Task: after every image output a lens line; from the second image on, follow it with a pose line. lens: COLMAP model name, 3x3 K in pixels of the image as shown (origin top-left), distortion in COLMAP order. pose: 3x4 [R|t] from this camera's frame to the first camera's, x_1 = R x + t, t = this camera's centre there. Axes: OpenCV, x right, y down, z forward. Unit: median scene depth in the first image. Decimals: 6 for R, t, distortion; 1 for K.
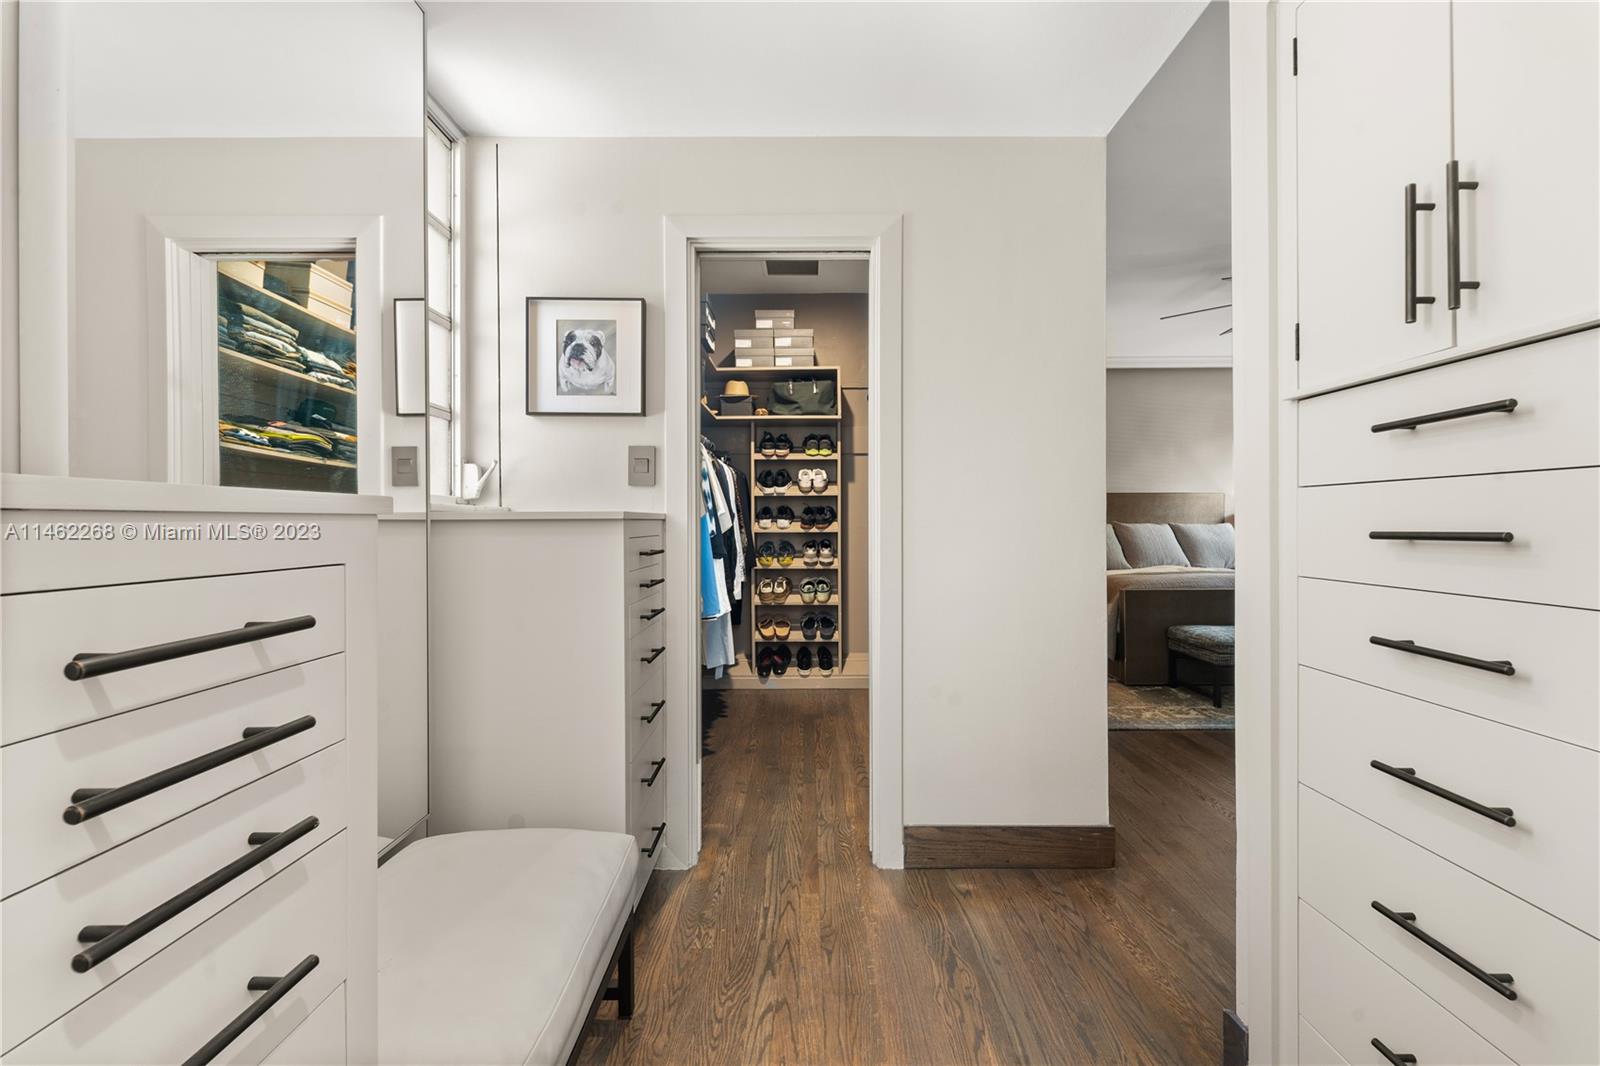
lens RADIAL K [[646.1, 0, 805.0], [0, 646.1, 521.5], [0, 0, 1]] dist [0.000285, 0.000003]
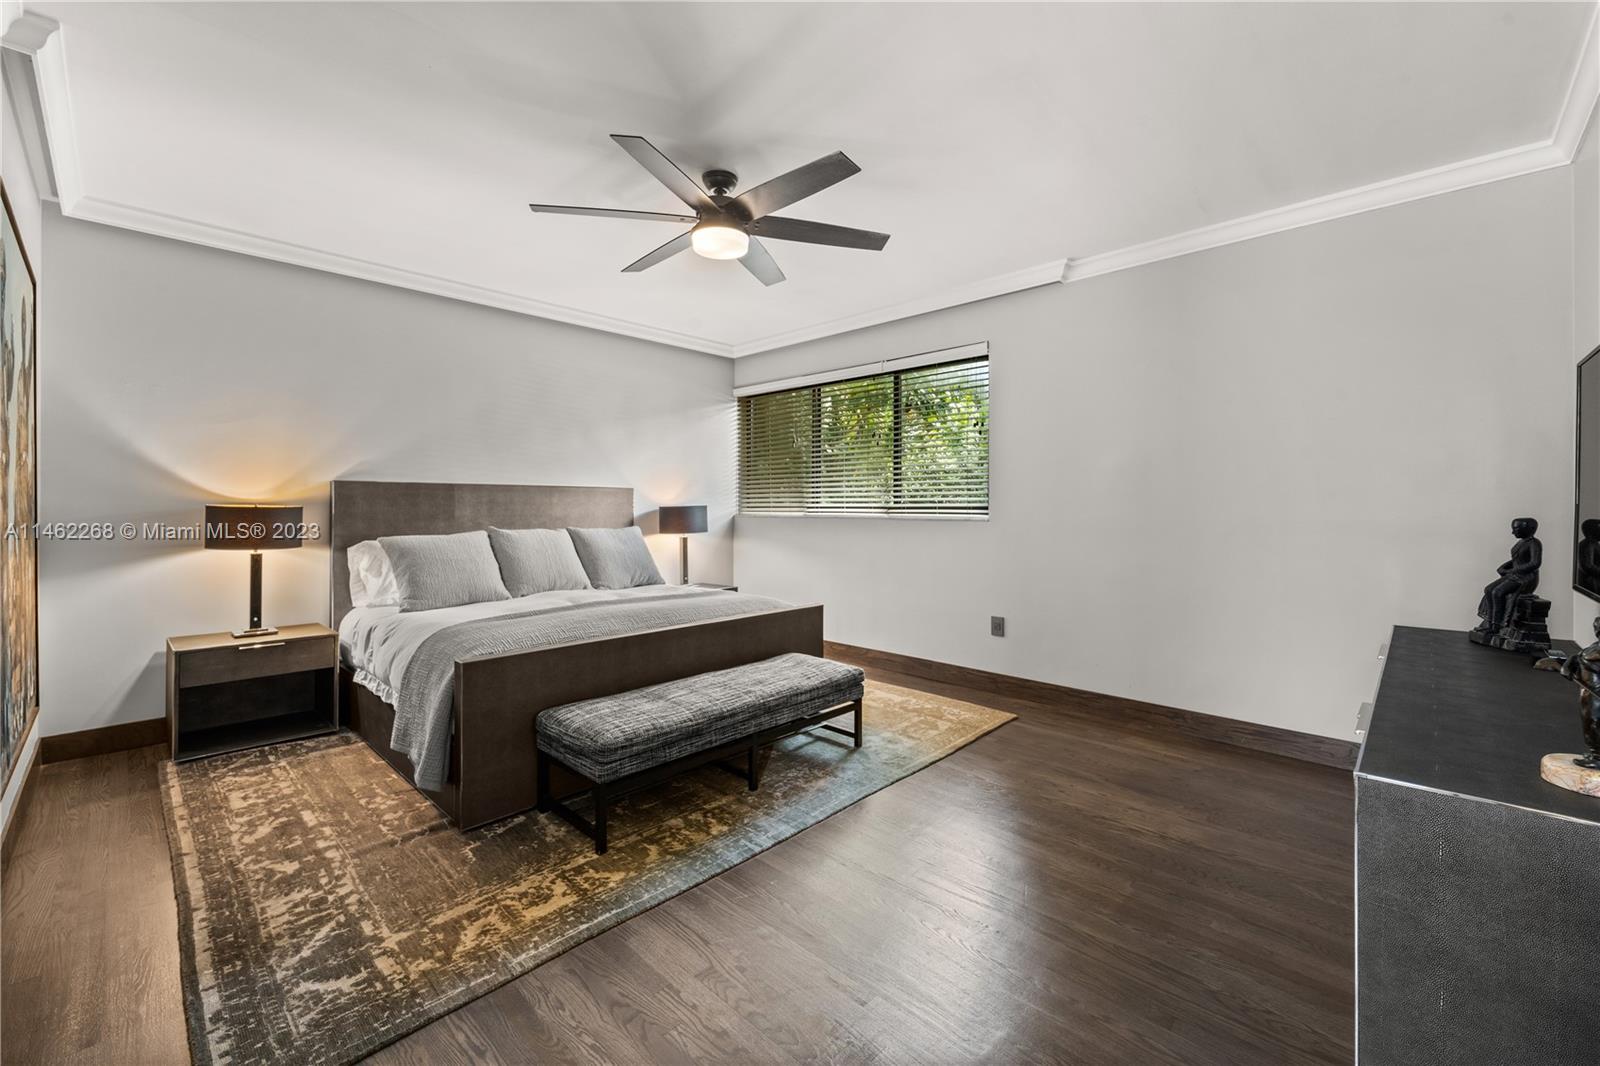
lens RADIAL K [[646.1, 0, 805.0], [0, 646.1, 521.5], [0, 0, 1]] dist [0.000285, 0.000003]
pose [[0.692577, -0.014761, 0.721193, 0.234377], [-0.005282, 0.999660, 0.025533, -0.026154], [-0.721325, -0.021493, 0.692264, 0.312125]]
